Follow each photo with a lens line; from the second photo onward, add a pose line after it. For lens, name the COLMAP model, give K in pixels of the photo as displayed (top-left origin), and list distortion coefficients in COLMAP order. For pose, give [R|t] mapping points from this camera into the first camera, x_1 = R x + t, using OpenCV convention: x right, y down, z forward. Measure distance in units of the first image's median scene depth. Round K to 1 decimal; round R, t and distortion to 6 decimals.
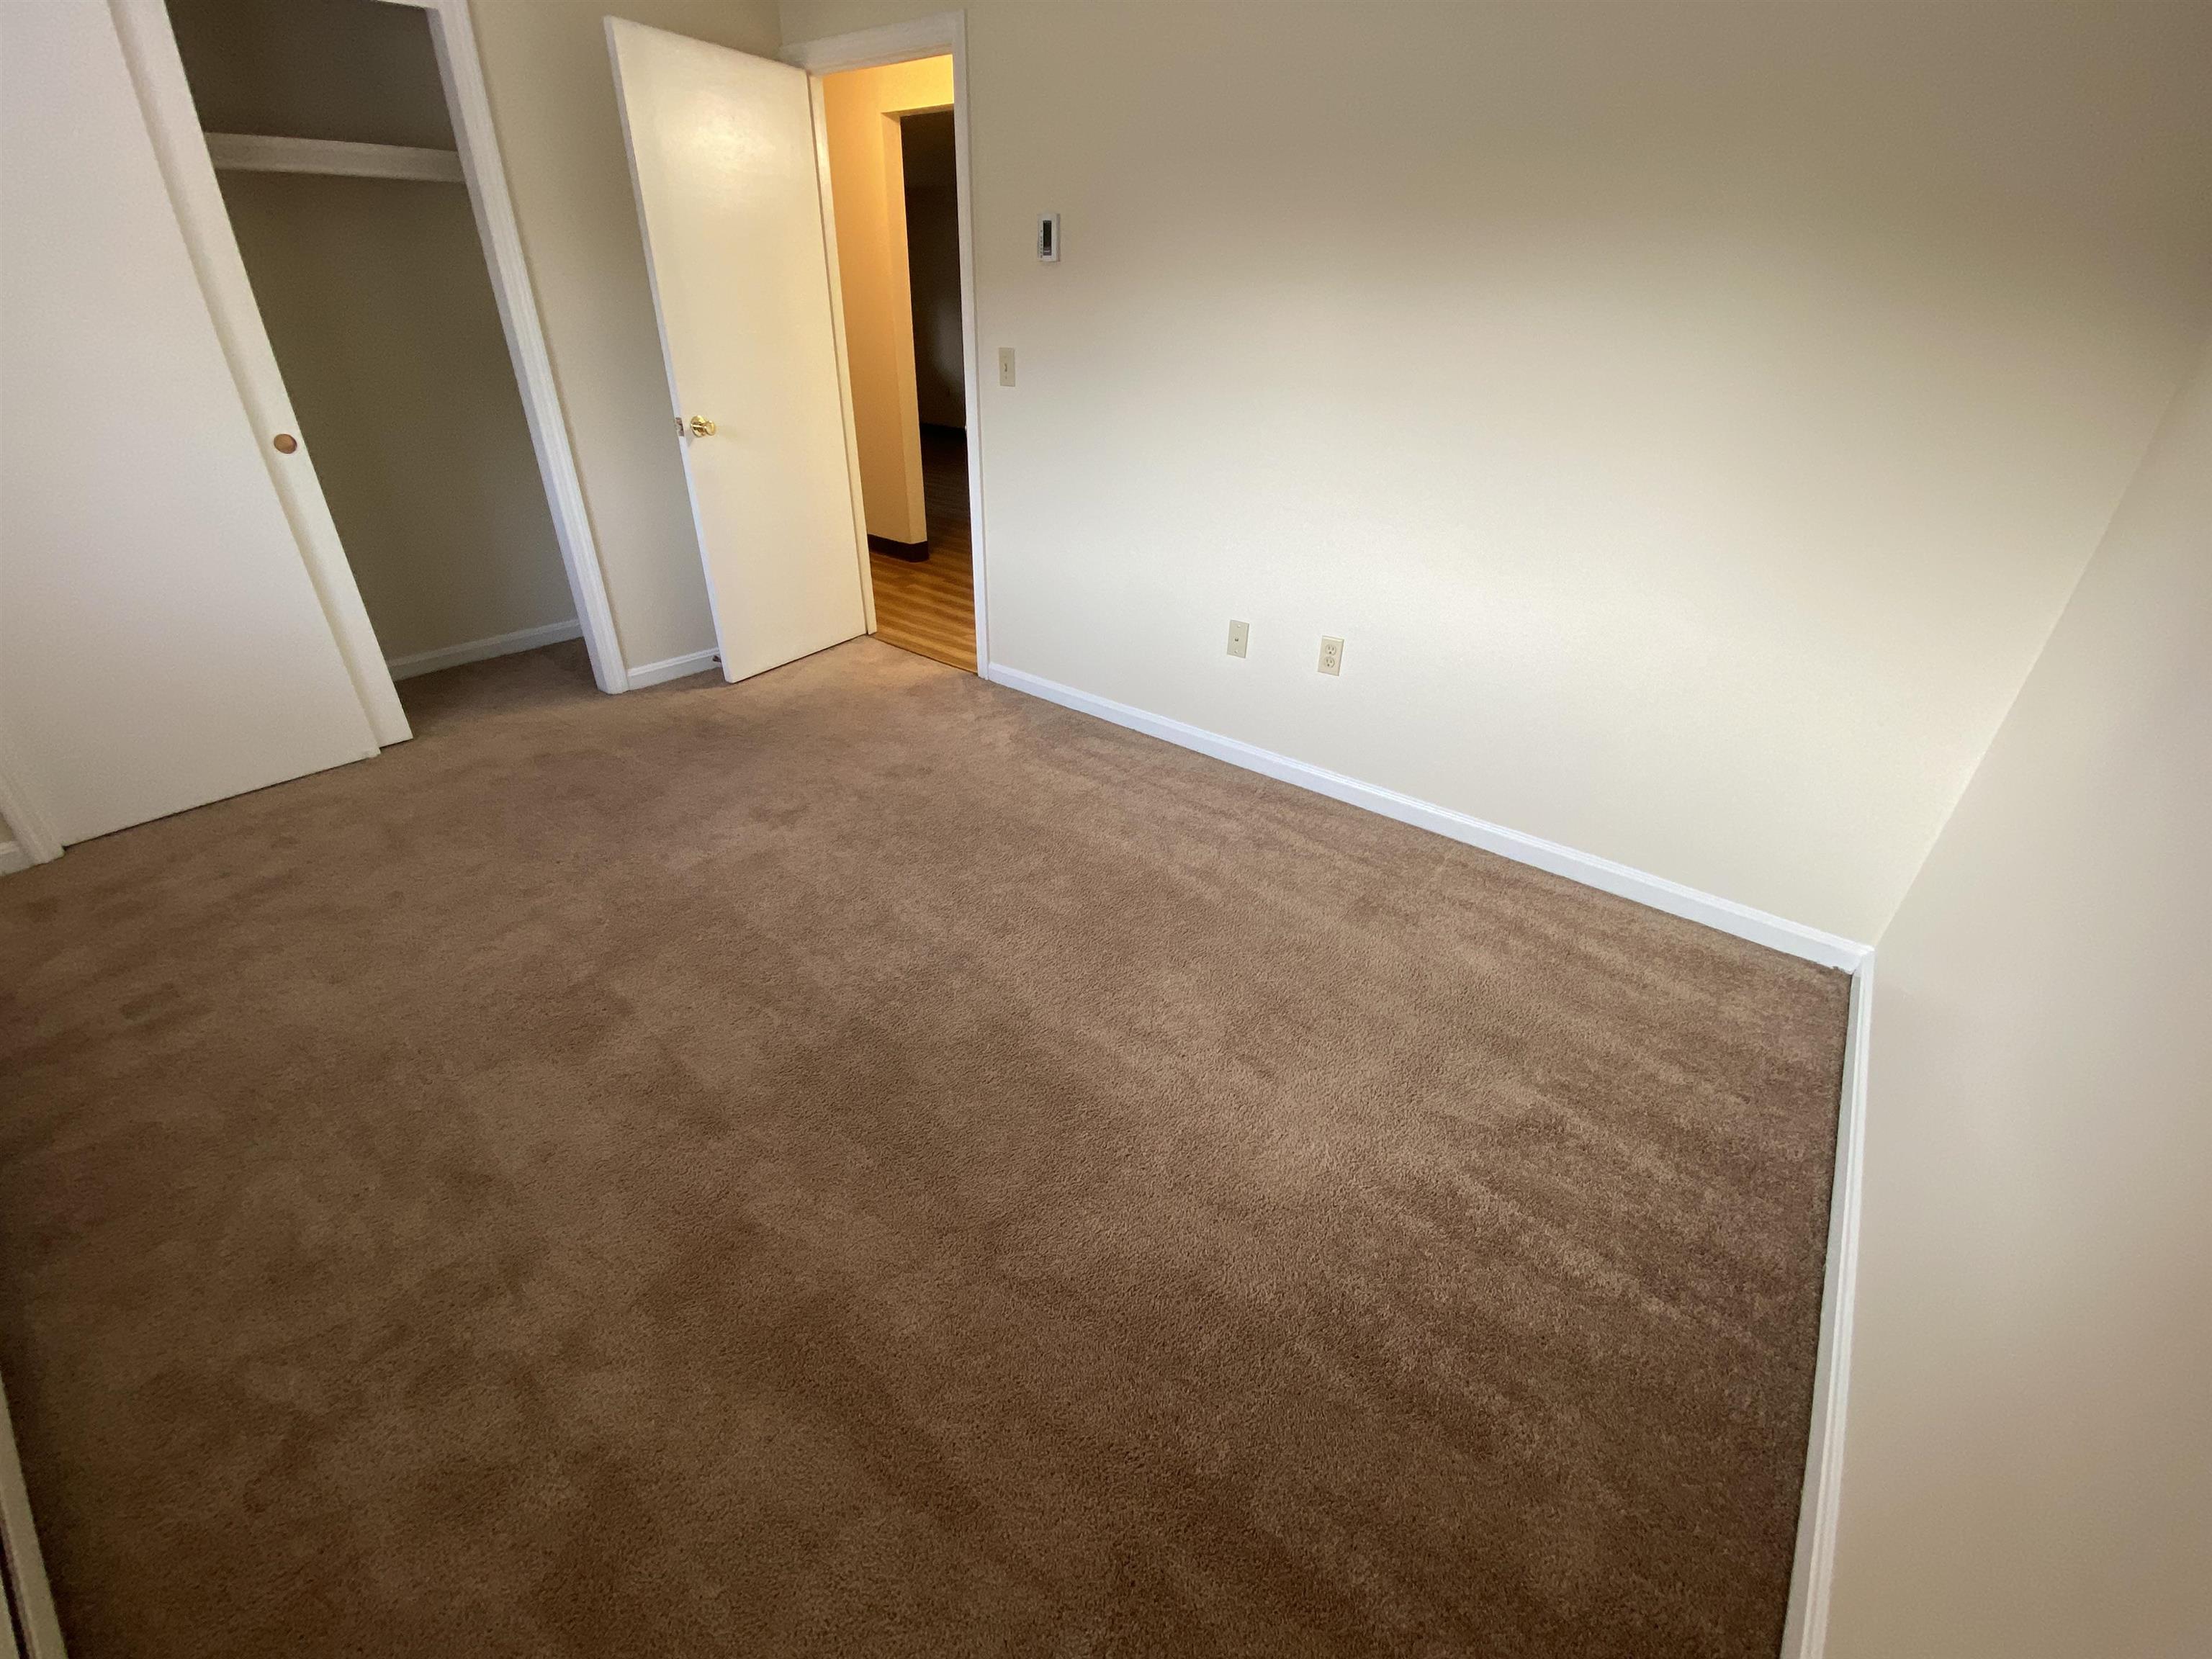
lens RADIAL K [[892.2, 0, 1110.0], [0, 892.2, 822.1], [0, 0, 1]] dist [0.001553, -0.008309]
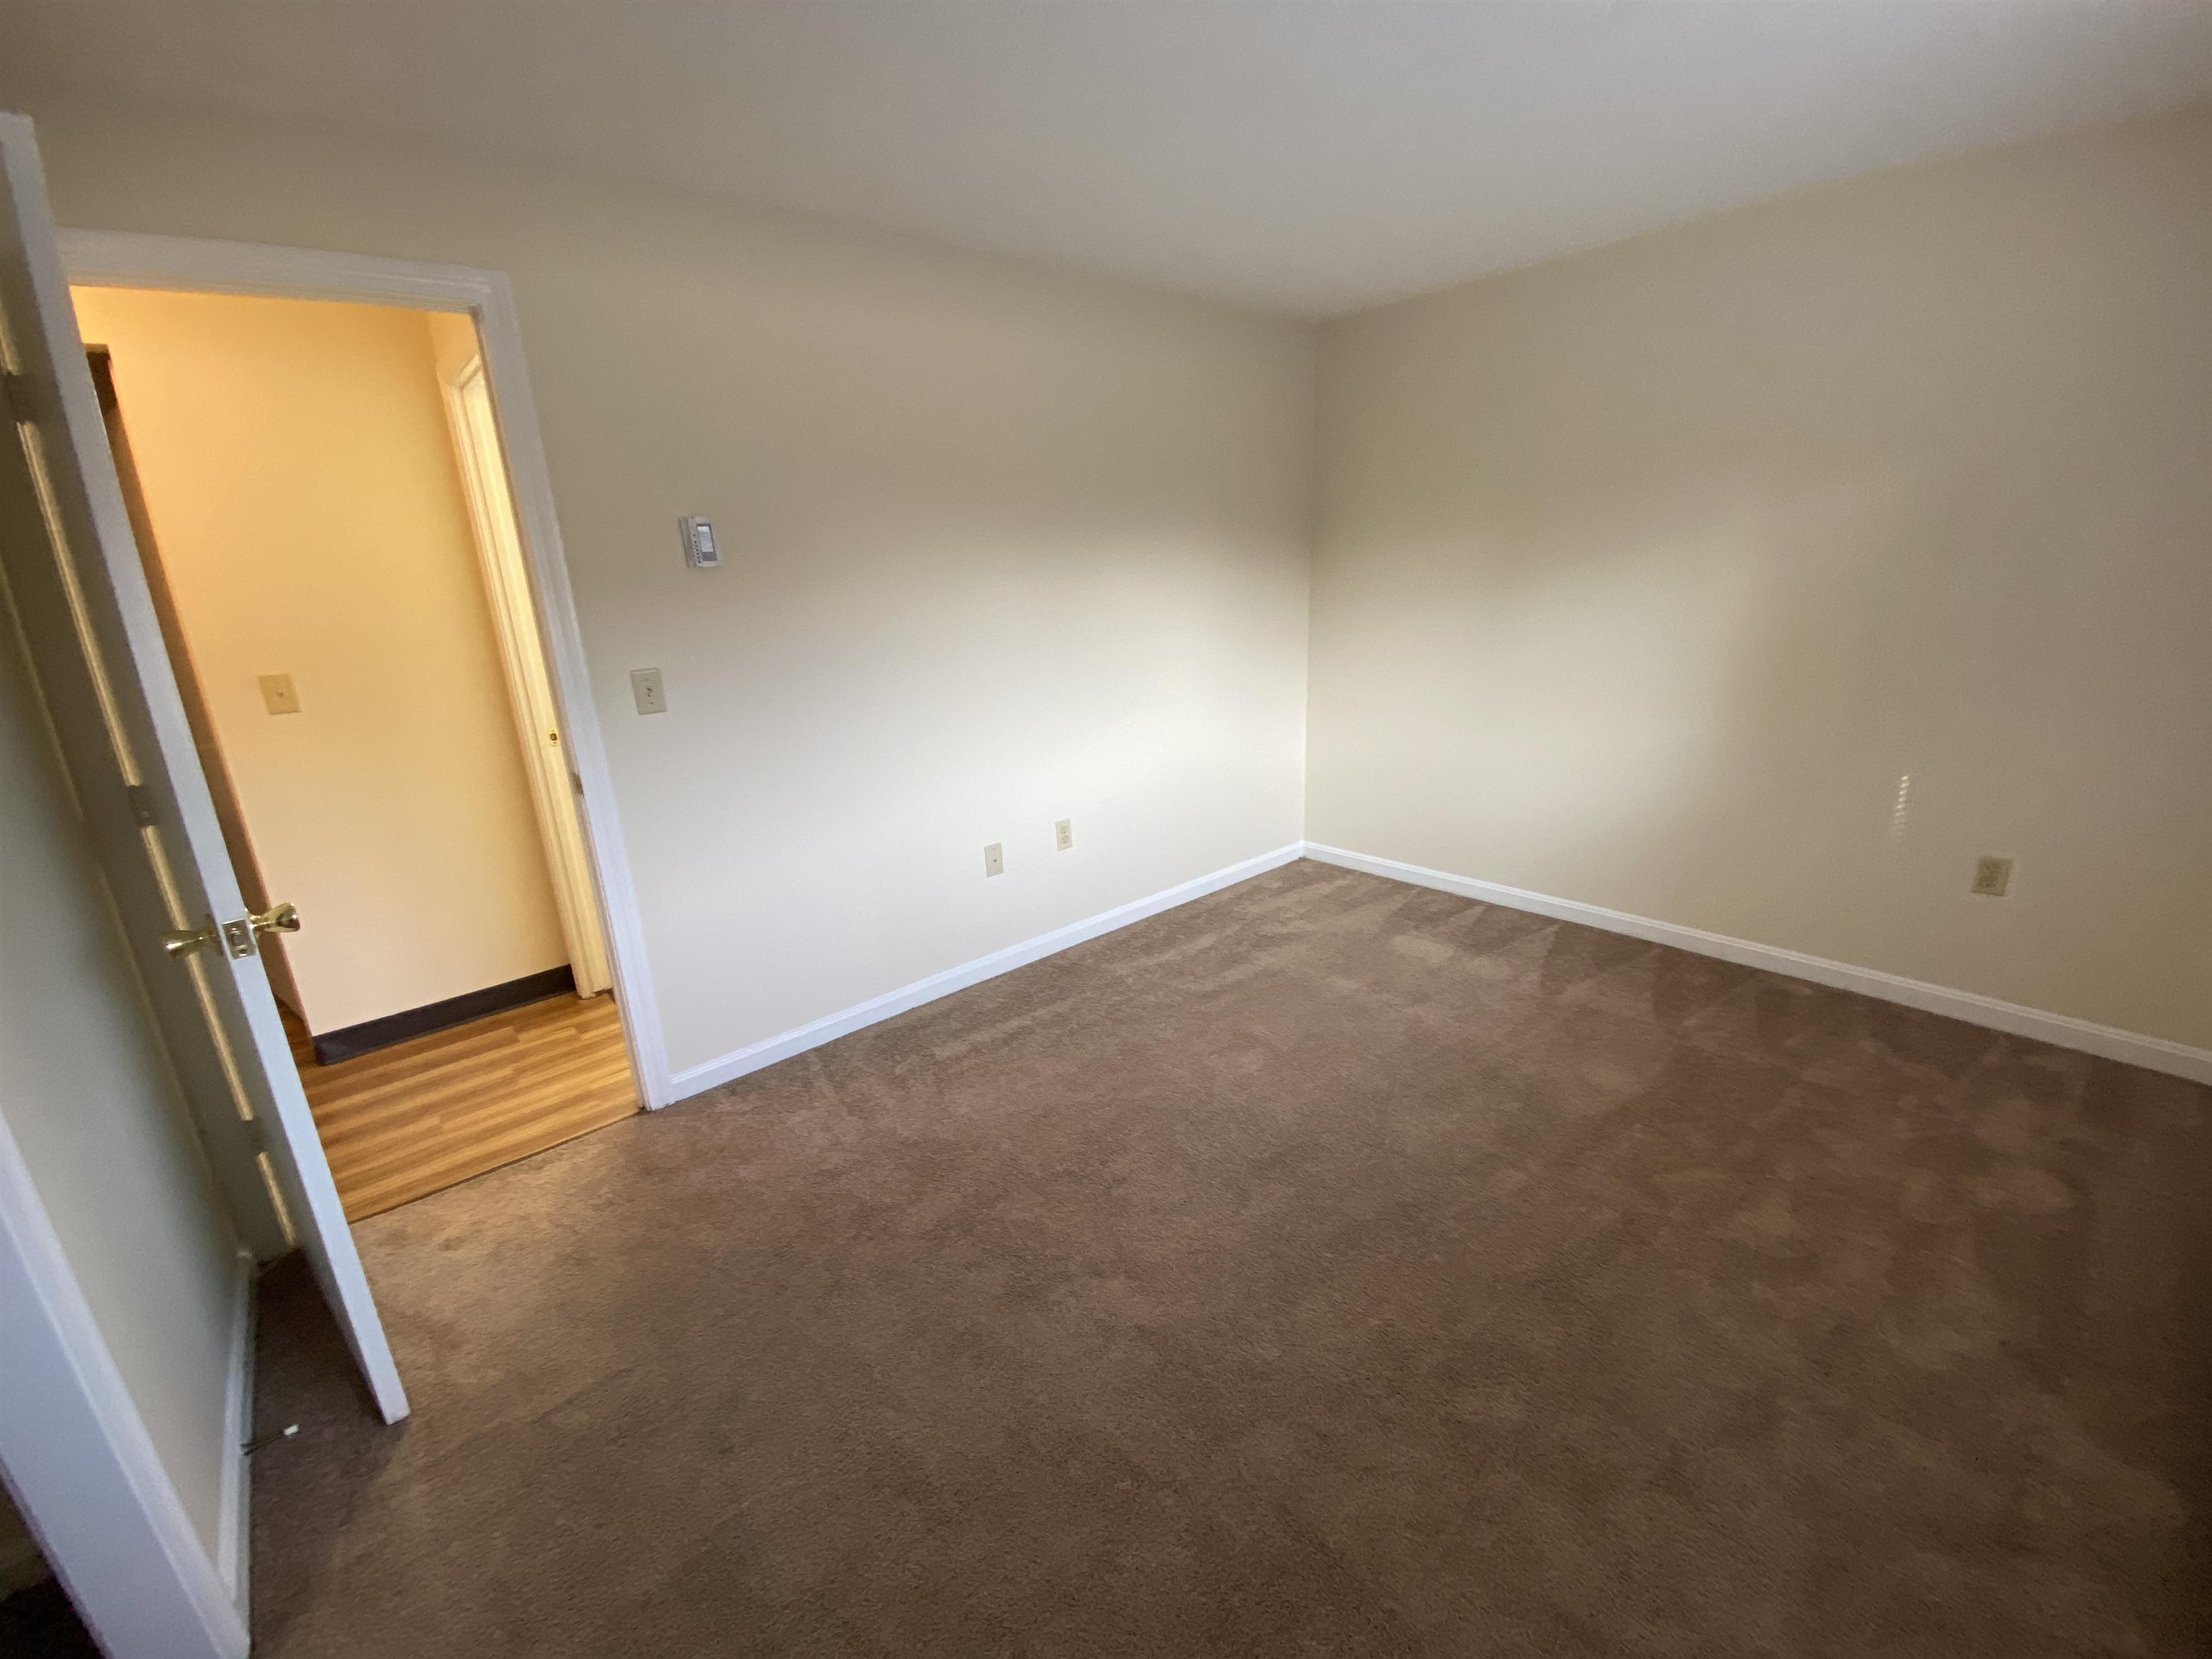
lens RADIAL K [[899.4, 0, 1108.1], [0, 899.4, 825.3], [0, 0, 1]] dist [0.066628, -0.050020]
pose [[0.185552, -0.319467, 0.929253, -0.920212], [0.535175, 0.825969, 0.177096, -0.392339], [-0.824111, 0.464453, 0.324231, 0.544023]]
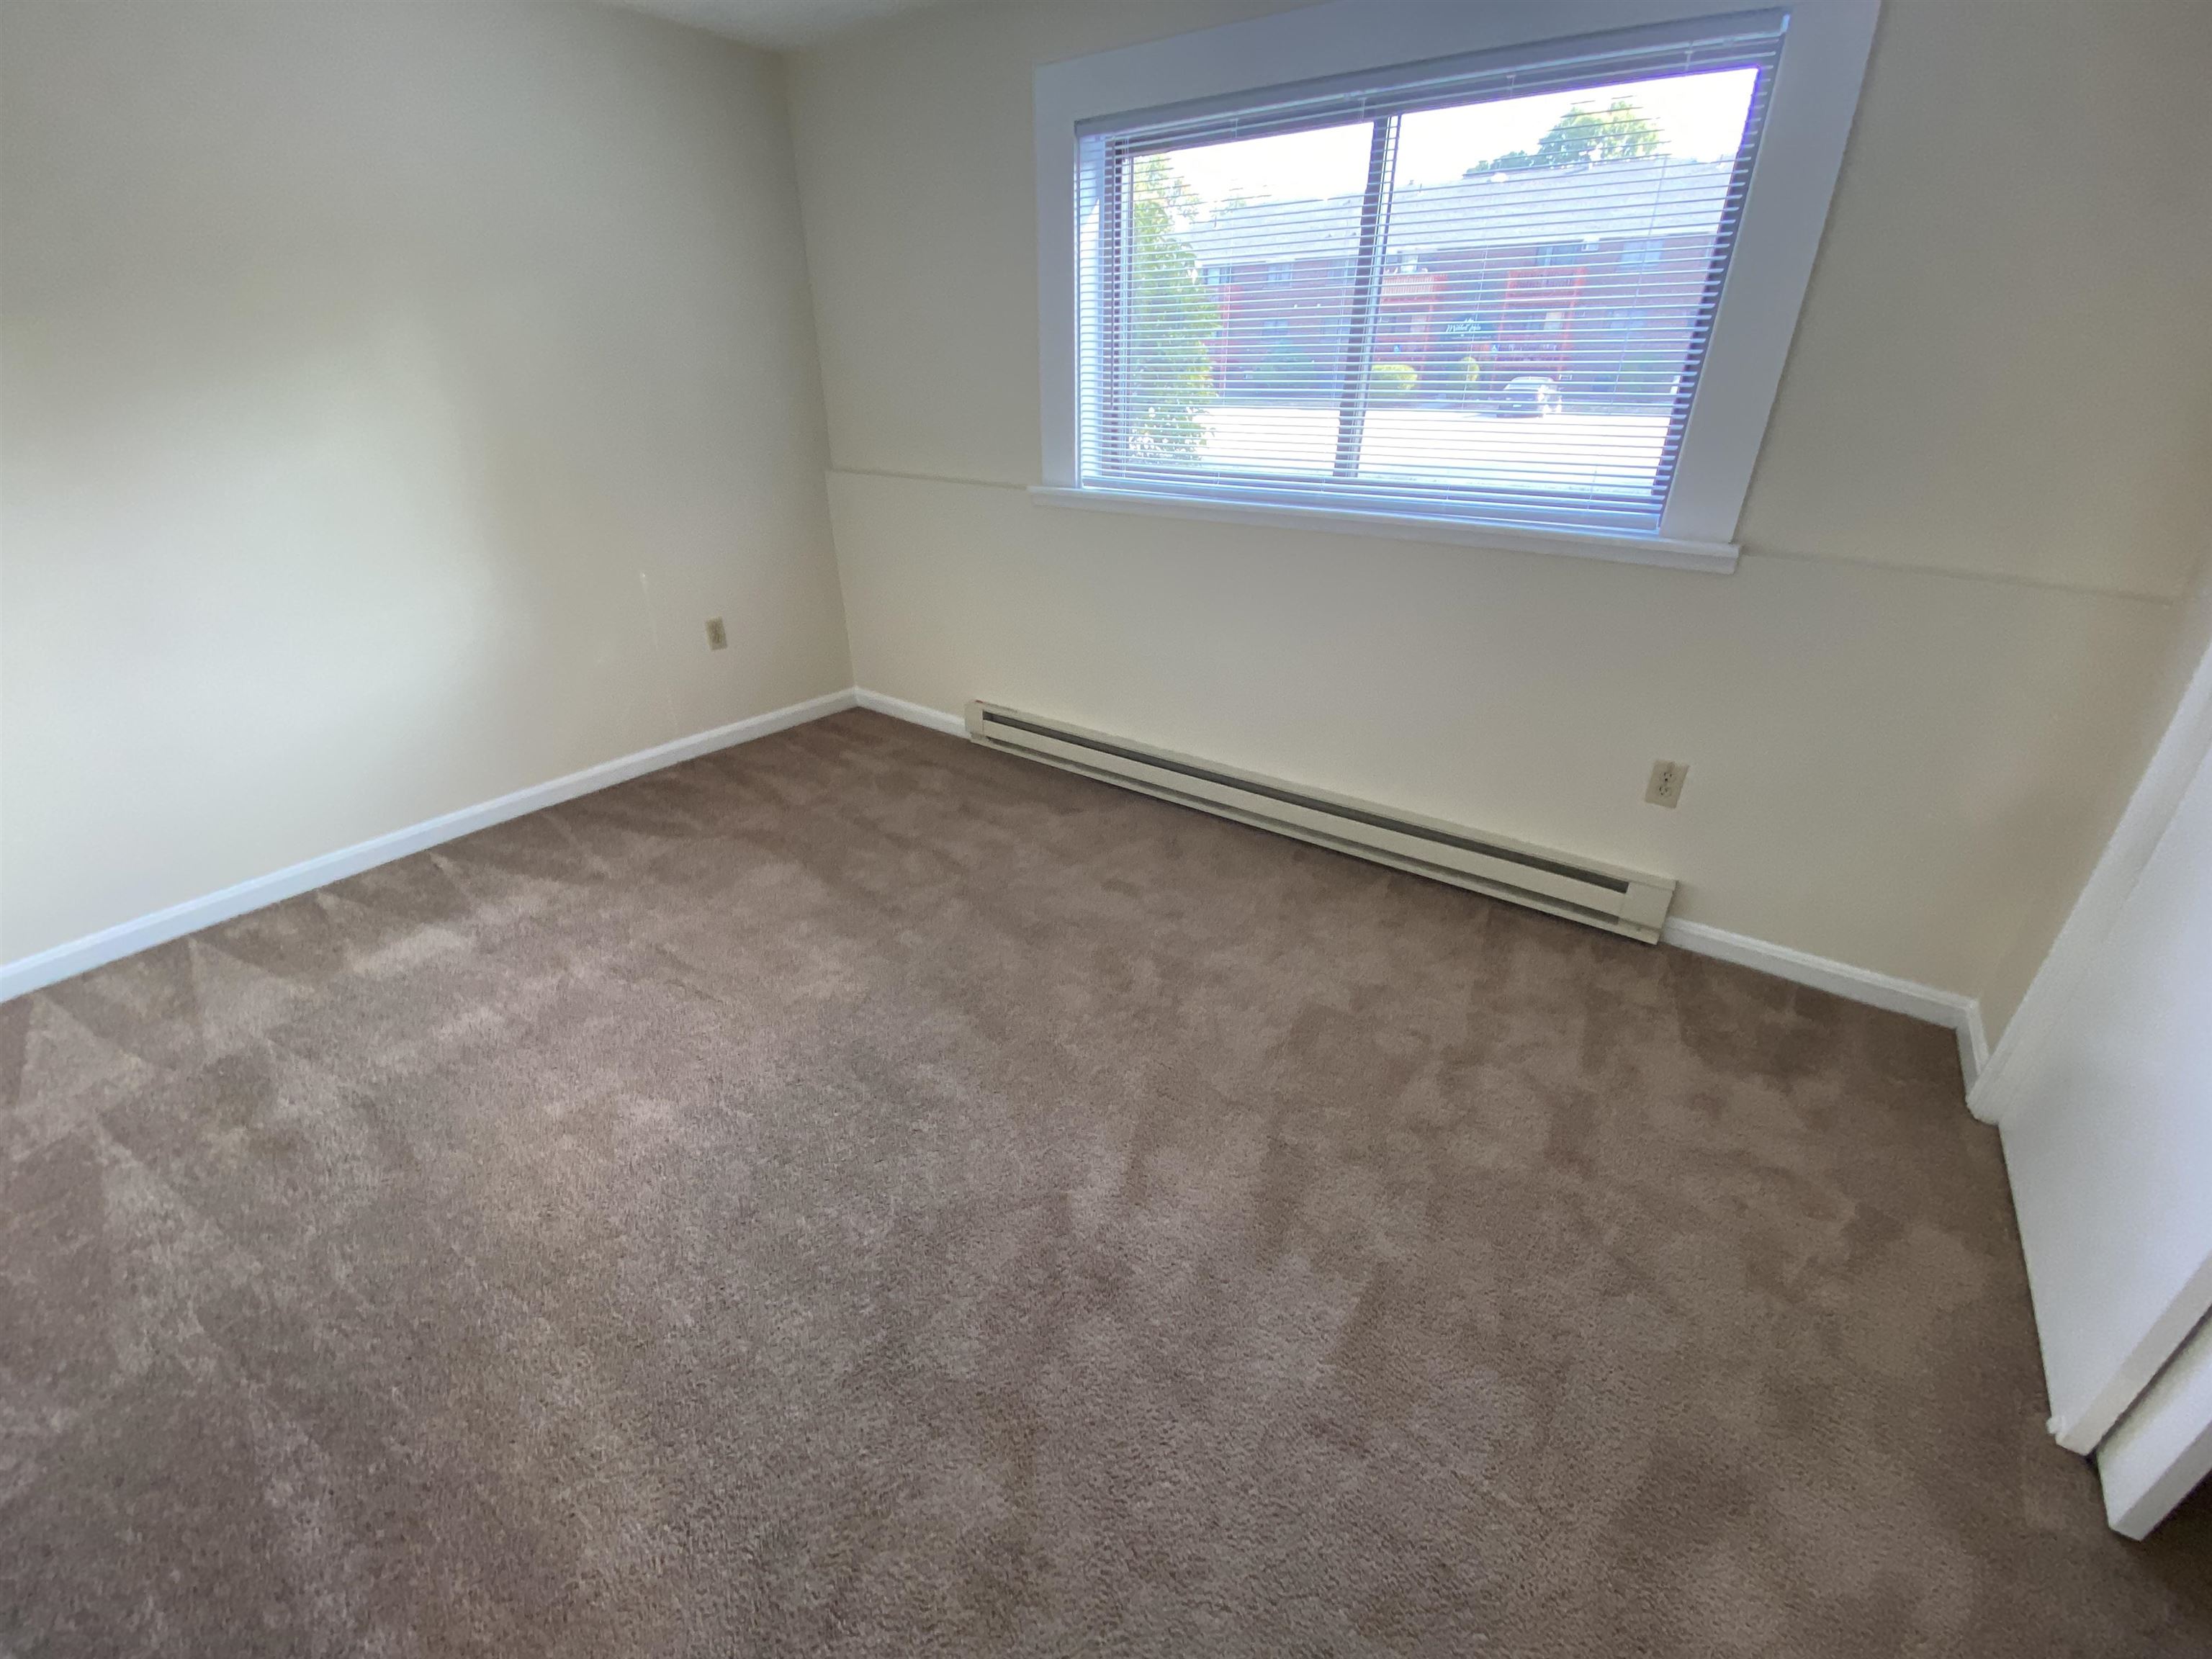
lens RADIAL K [[899.4, 0, 1108.1], [0, 899.4, 825.3], [0, 0, 1]] dist [0.066628, -0.050020]
pose [[-0.998672, -0.012443, -0.049997, -0.355834], [-0.048515, 0.553797, 0.831237, -0.633967], [0.017345, 0.832559, -0.553665, 1.072876]]
